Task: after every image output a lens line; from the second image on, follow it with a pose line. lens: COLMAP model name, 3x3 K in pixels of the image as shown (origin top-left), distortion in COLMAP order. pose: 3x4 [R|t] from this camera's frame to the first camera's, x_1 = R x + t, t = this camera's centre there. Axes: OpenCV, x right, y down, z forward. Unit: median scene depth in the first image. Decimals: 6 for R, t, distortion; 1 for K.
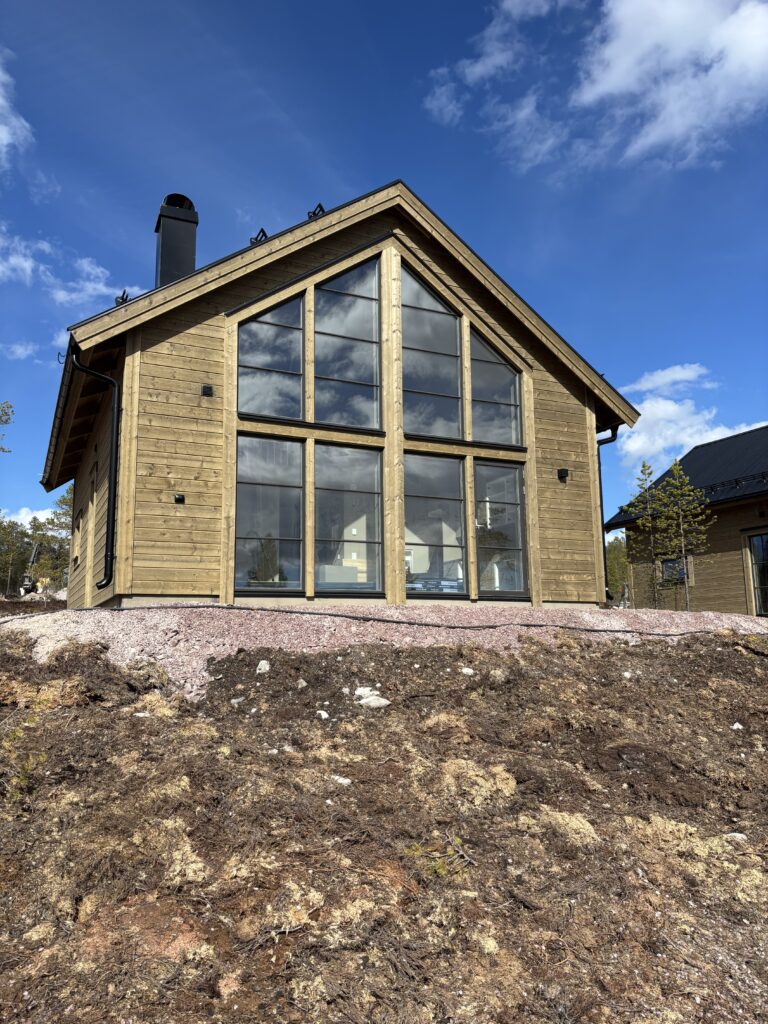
lens RADIAL K [[790.2, 0, 387.9], [0, 790.2, 515.6], [0, 0, 1]] dist [0.006595, -0.002584]
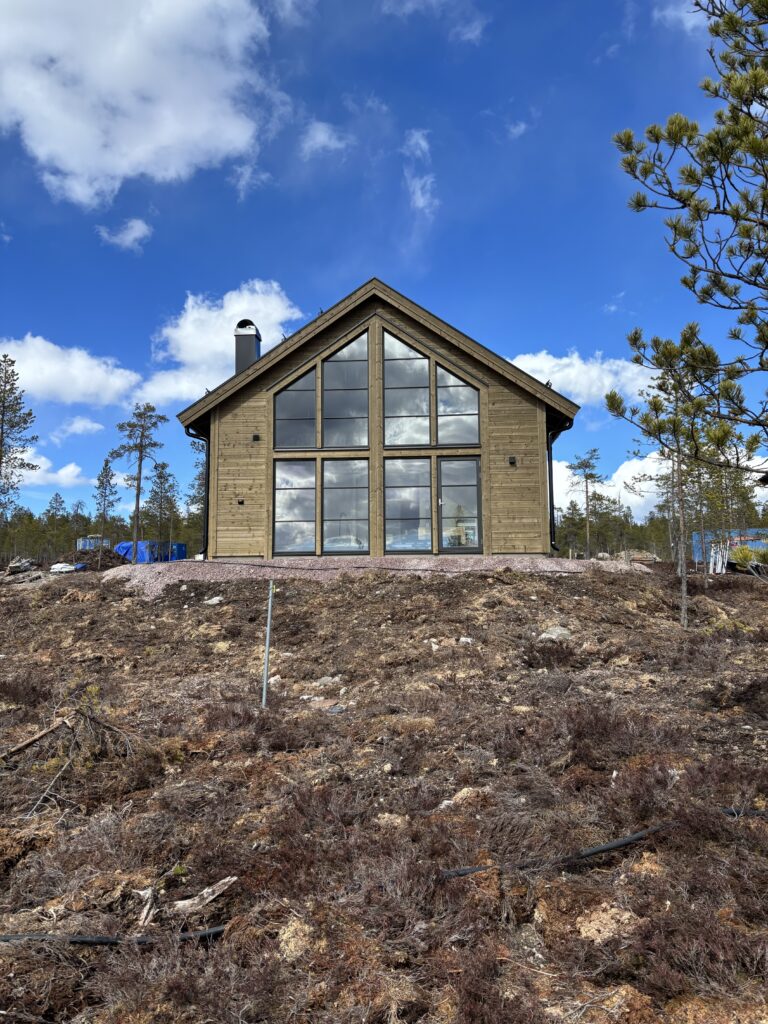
lens RADIAL K [[790.2, 0, 387.4], [0, 790.2, 514.9], [0, 0, 1]] dist [0.006595, -0.002584]
pose [[0.873693, -0.054631, -0.483401, 0.791178], [0.076753, 0.996709, 0.026081, -0.012730], [0.480385, -0.059890, 0.875010, -0.353931]]
